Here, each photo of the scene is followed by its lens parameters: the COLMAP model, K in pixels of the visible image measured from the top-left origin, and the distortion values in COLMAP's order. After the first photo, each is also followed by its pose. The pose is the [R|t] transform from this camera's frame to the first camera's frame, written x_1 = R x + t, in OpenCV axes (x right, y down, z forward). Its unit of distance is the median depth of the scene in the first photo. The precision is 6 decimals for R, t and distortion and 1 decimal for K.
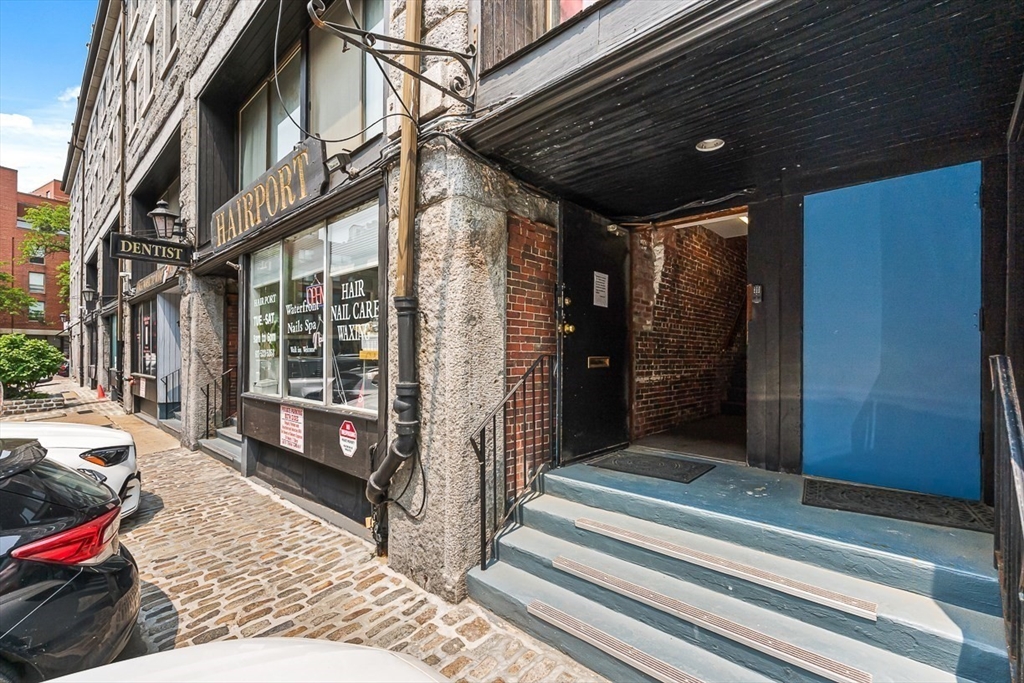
lens RADIAL K [[455.1, 0, 509.7], [0, 455.1, 355.2], [0, 0, 1]] dist [-0.001180, -0.000142]
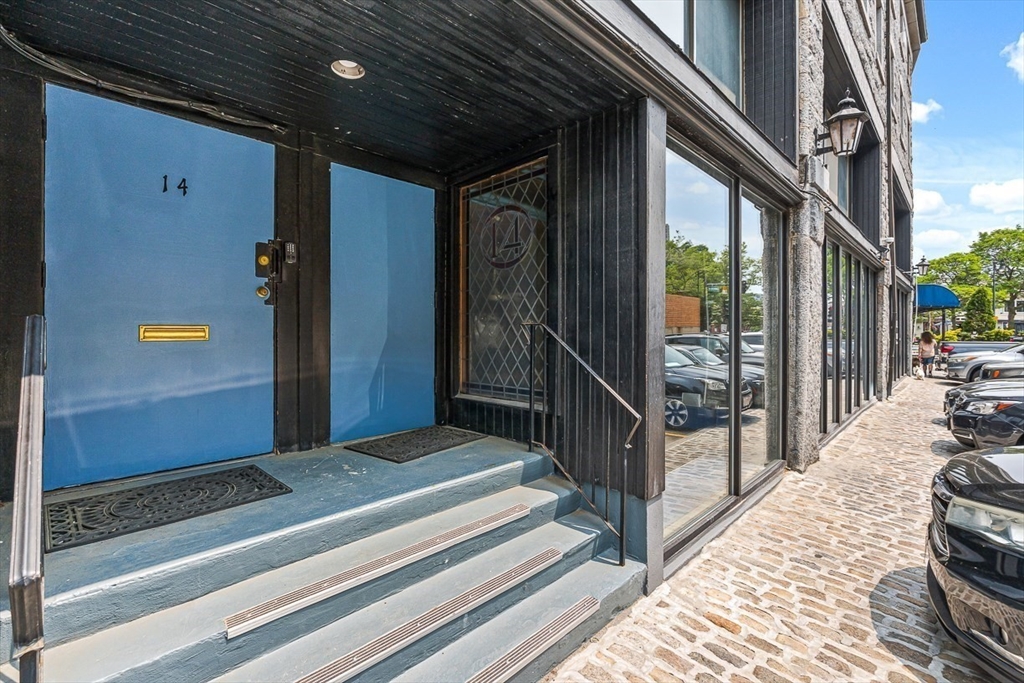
lens RADIAL K [[461.3, 0, 510.4], [0, 461.3, 330.2], [0, 0, 1]] dist [-0.000857, -0.000096]
pose [[0.019254, -0.003381, 0.999809, -0.385327], [-0.001210, 0.999993, 0.003405, 0.012710], [-0.999814, -0.001275, 0.019250, 0.659289]]
